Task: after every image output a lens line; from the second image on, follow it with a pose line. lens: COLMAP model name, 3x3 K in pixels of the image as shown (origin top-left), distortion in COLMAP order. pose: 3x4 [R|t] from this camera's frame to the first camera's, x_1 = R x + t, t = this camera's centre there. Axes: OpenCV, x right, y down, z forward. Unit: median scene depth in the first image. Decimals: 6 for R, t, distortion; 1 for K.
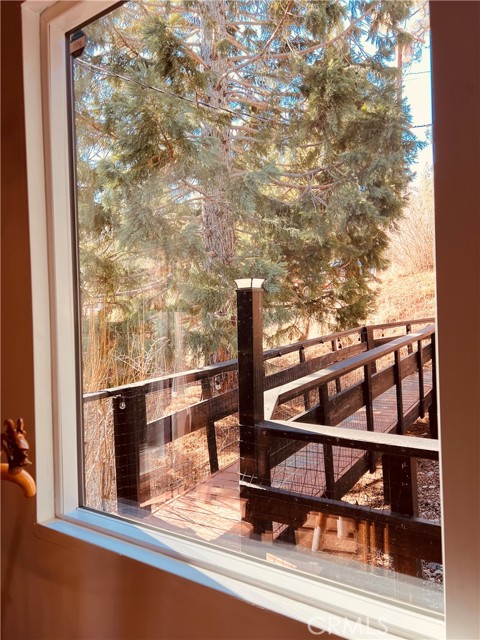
lens RADIAL K [[480.9, 0, 240.0], [0, 480.9, 320.0], [0, 0, 1]] dist [0.099352, -0.210145]
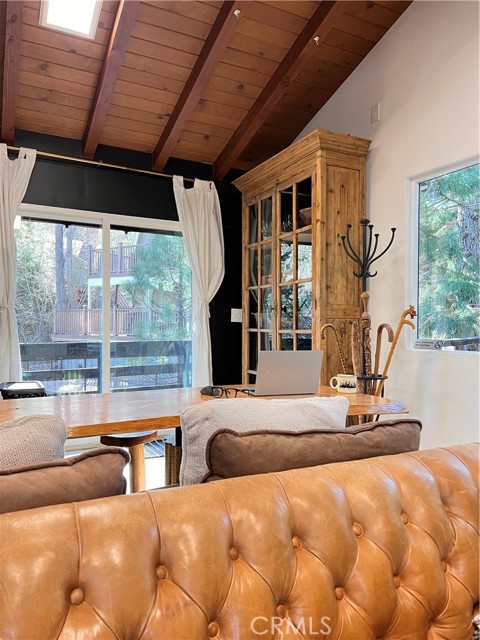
lens RADIAL K [[480.9, 0, 240.0], [0, 480.9, 320.0], [0, 0, 1]] dist [0.099352, -0.210145]
pose [[0.884892, 0.031571, -0.464726, 0.008662], [-0.032164, 0.999460, 0.006654, 0.032405], [0.464685, 0.009060, 0.885430, -0.285522]]
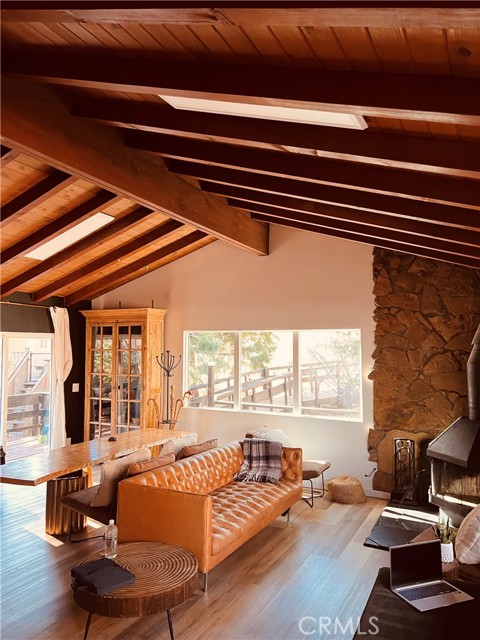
lens RADIAL K [[480.9, 0, 240.0], [0, 480.9, 320.0], [0, 0, 1]] dist [0.099352, -0.210145]
pose [[0.991078, 0.039465, 0.127310, -0.070668], [-0.032170, 0.997748, -0.058863, -0.056503], [-0.129346, 0.054242, 0.990115, -0.772154]]
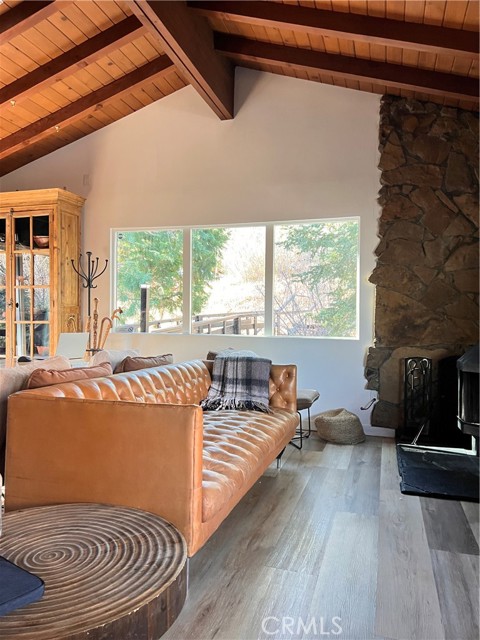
lens RADIAL K [[480.9, 0, 240.0], [0, 480.9, 320.0], [0, 0, 1]] dist [0.099352, -0.210145]
pose [[0.953169, 0.038392, 0.299992, -0.085036], [-0.037874, 0.999254, -0.007544, 0.035912], [-0.300058, -0.004172, 0.953912, -0.548061]]
